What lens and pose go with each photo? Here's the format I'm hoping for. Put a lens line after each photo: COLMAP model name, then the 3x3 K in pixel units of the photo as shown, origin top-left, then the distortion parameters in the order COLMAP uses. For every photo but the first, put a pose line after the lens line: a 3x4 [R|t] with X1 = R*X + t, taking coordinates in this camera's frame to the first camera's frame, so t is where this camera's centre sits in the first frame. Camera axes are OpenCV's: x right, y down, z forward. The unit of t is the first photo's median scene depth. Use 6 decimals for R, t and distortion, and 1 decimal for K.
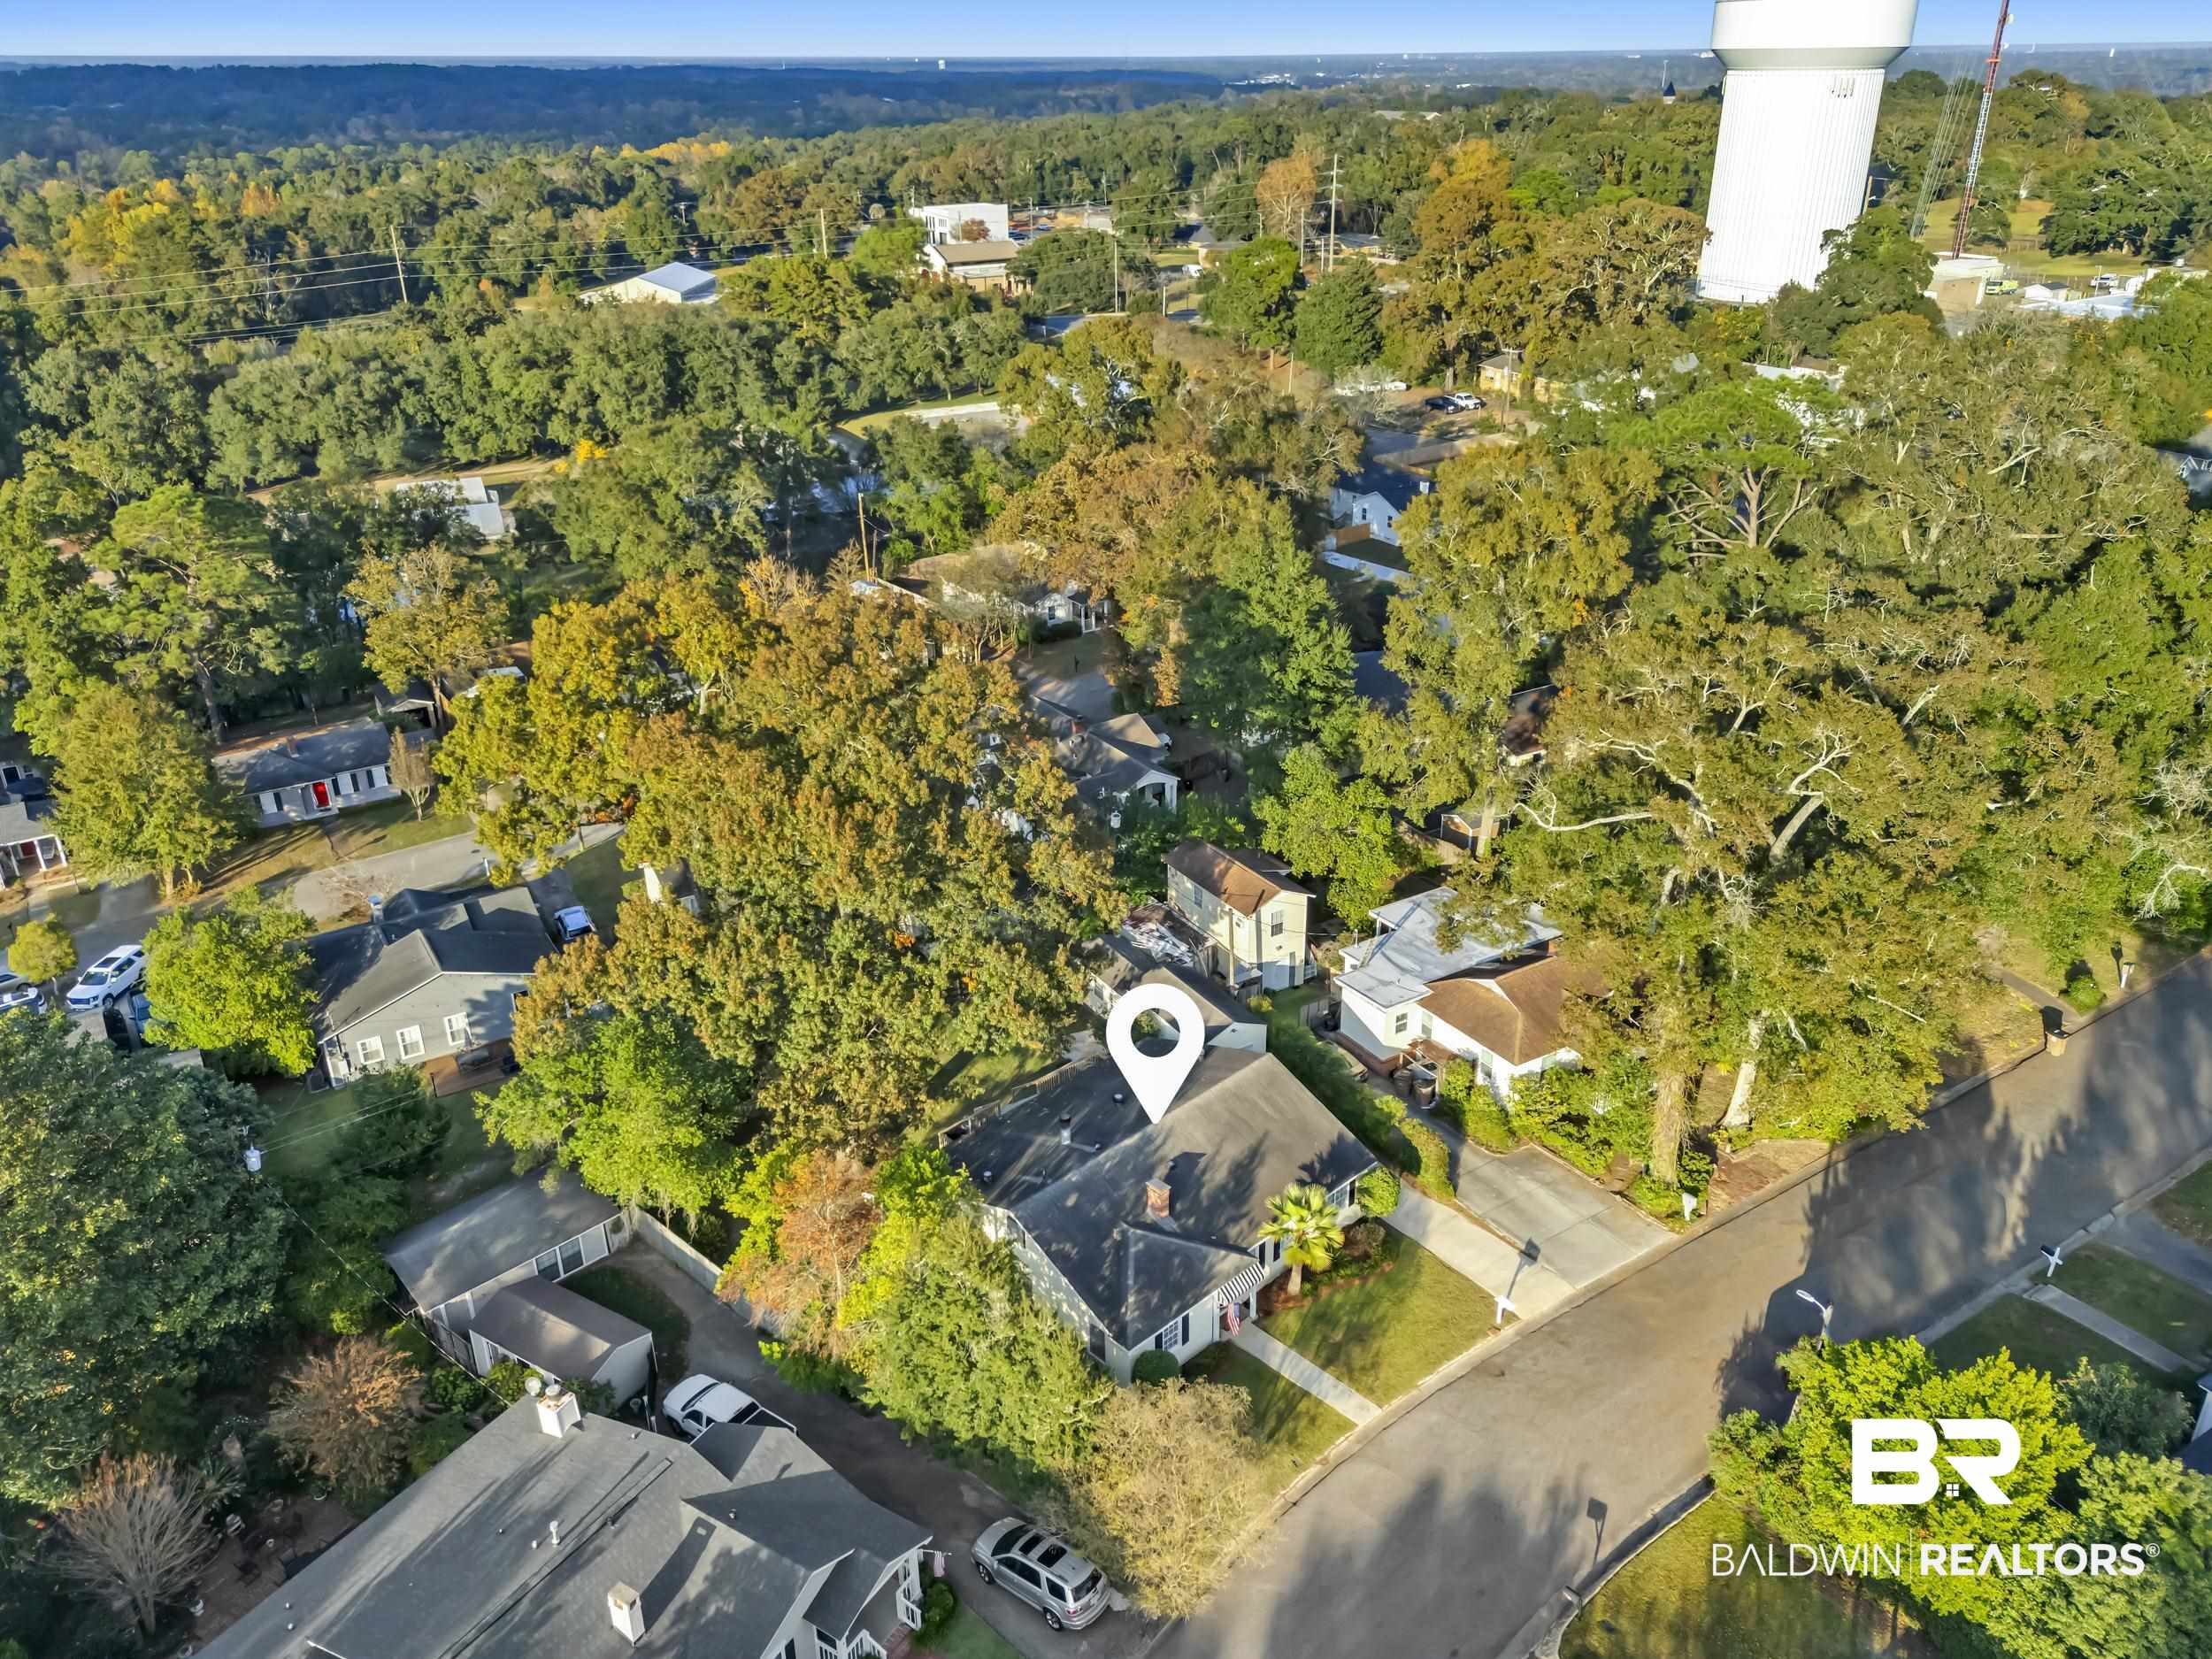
lens RADIAL K [[1564.1, 0, 1106.0], [0, 1564.1, 829.5], [0, 0, 1]] dist [0.047765, -0.042308]
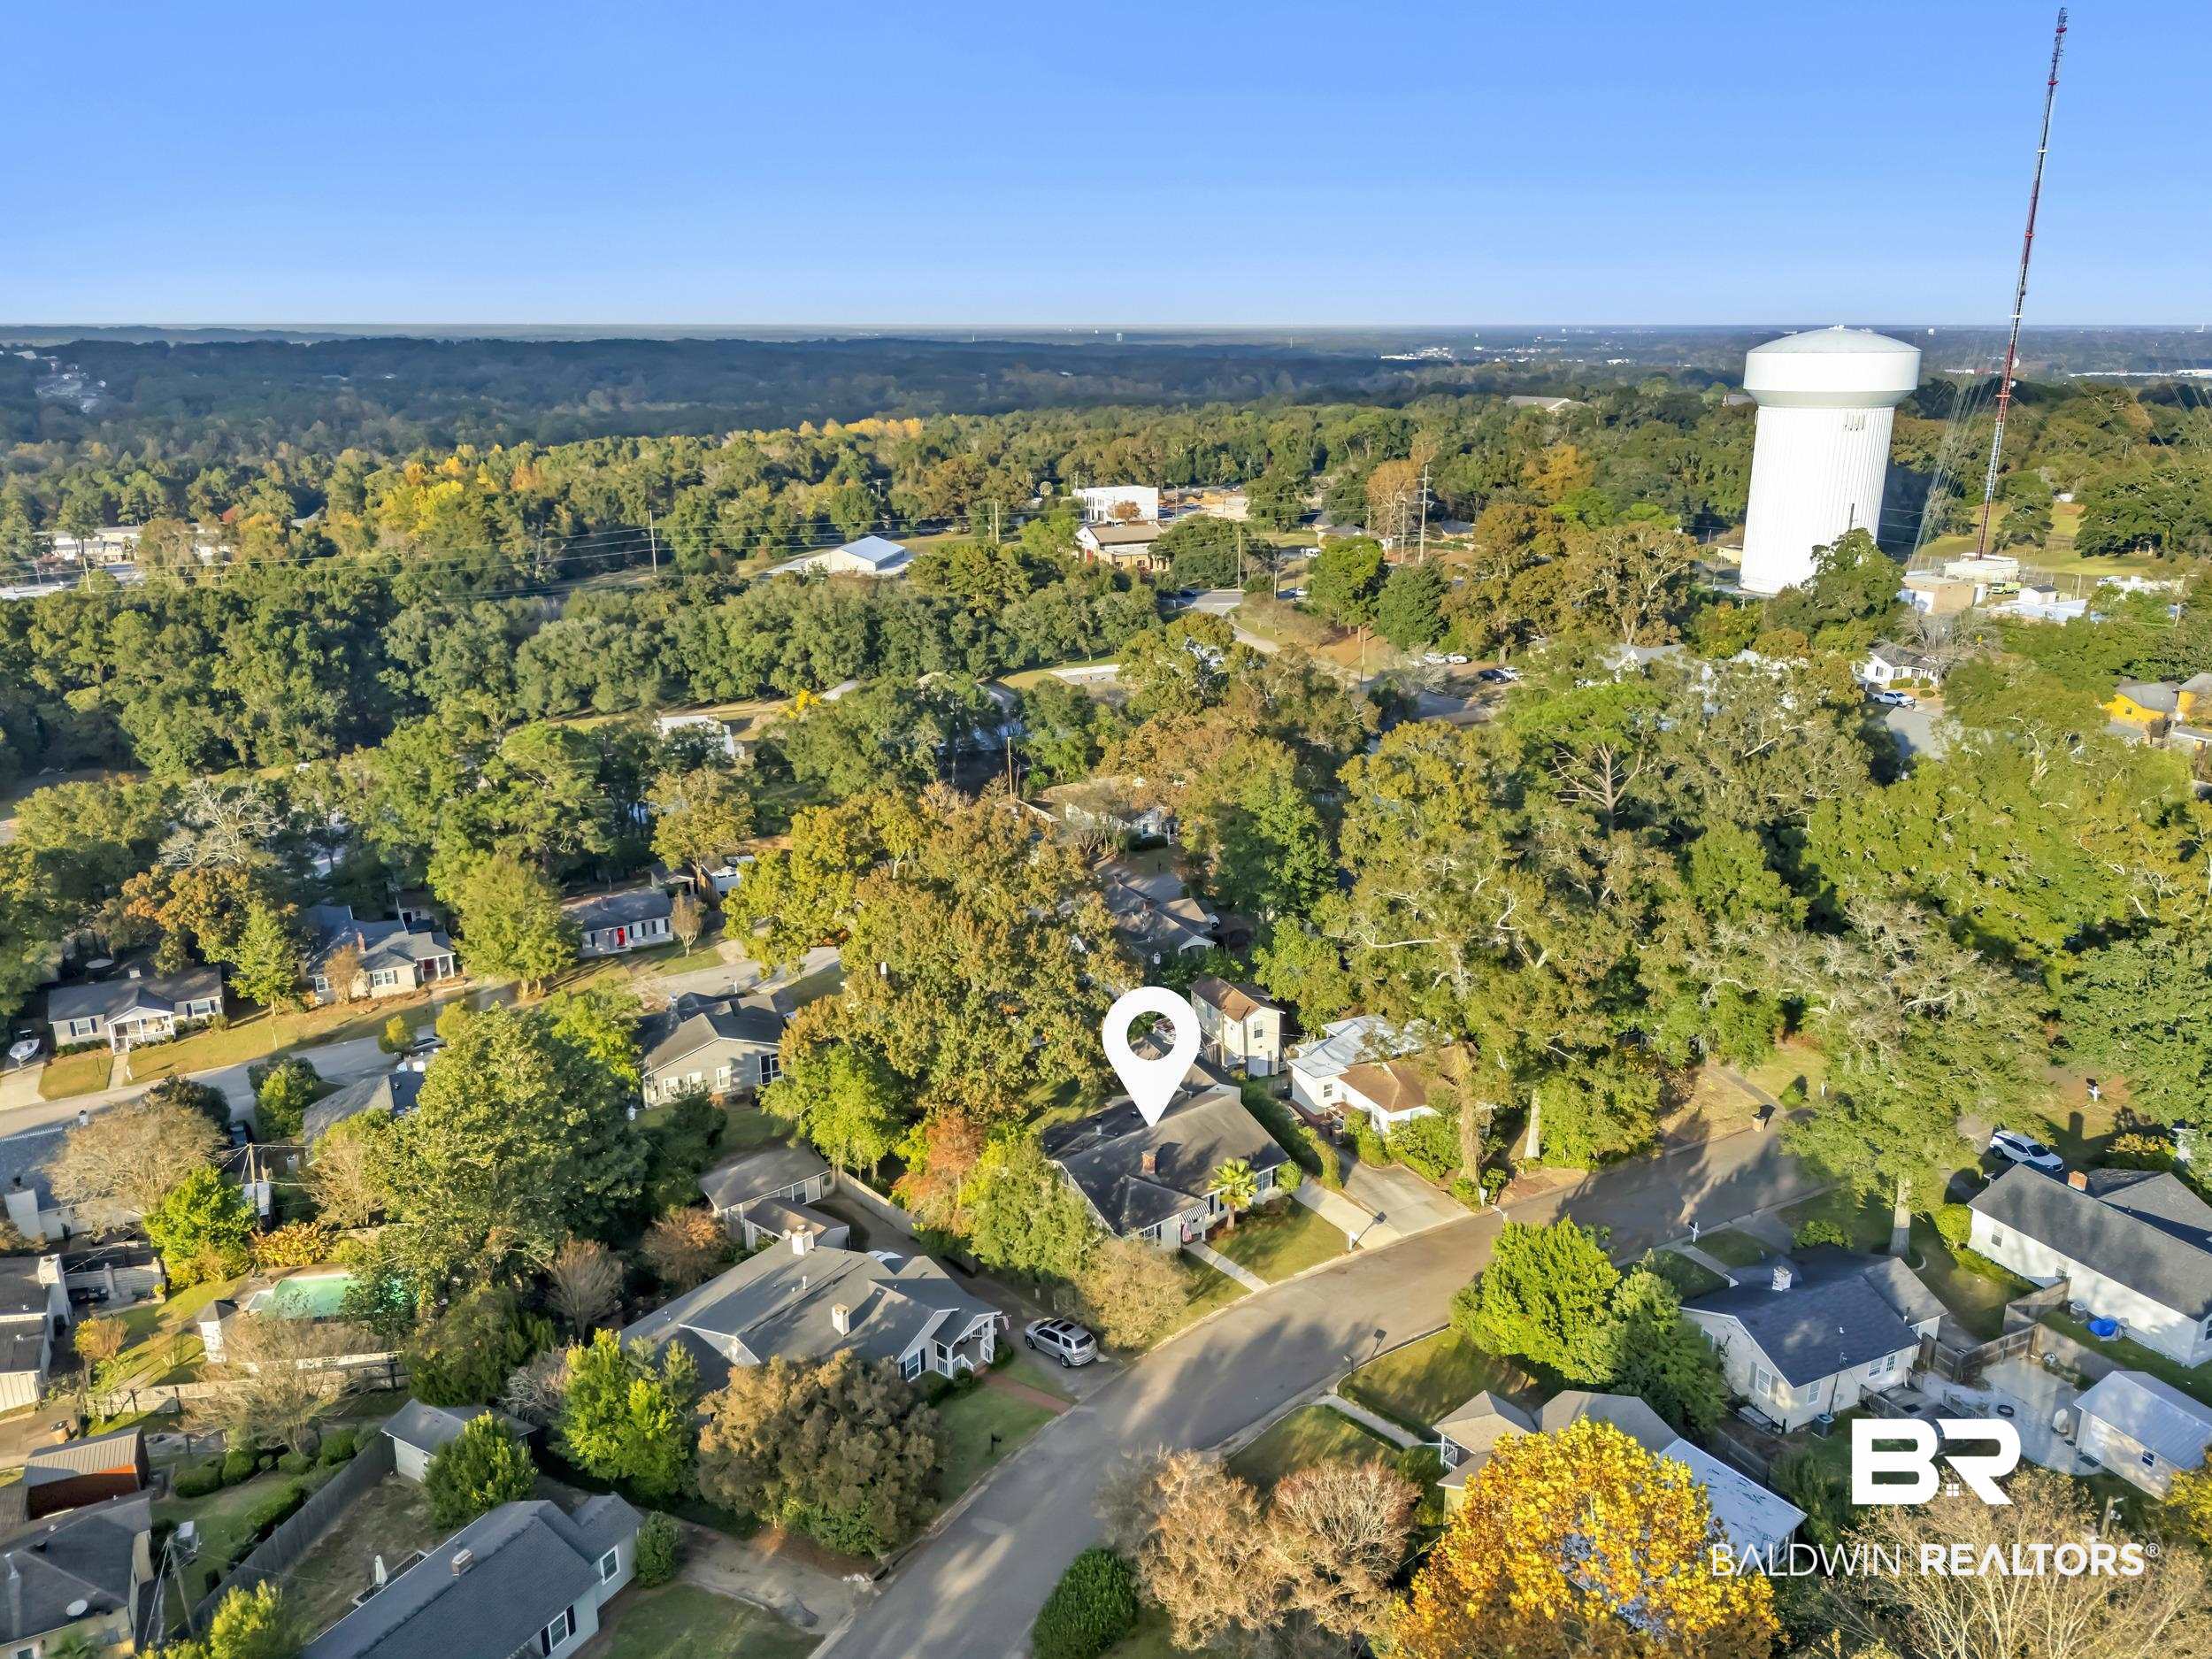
lens RADIAL K [[1564.1, 0, 1106.0], [0, 1564.1, 829.5], [0, 0, 1]] dist [0.047765, -0.042308]
pose [[0.994849, 0.033610, -0.095631, 0.066206], [-0.047352, 0.988257, -0.145276, 0.062602], [0.089625, 0.149056, 0.984759, -0.346117]]
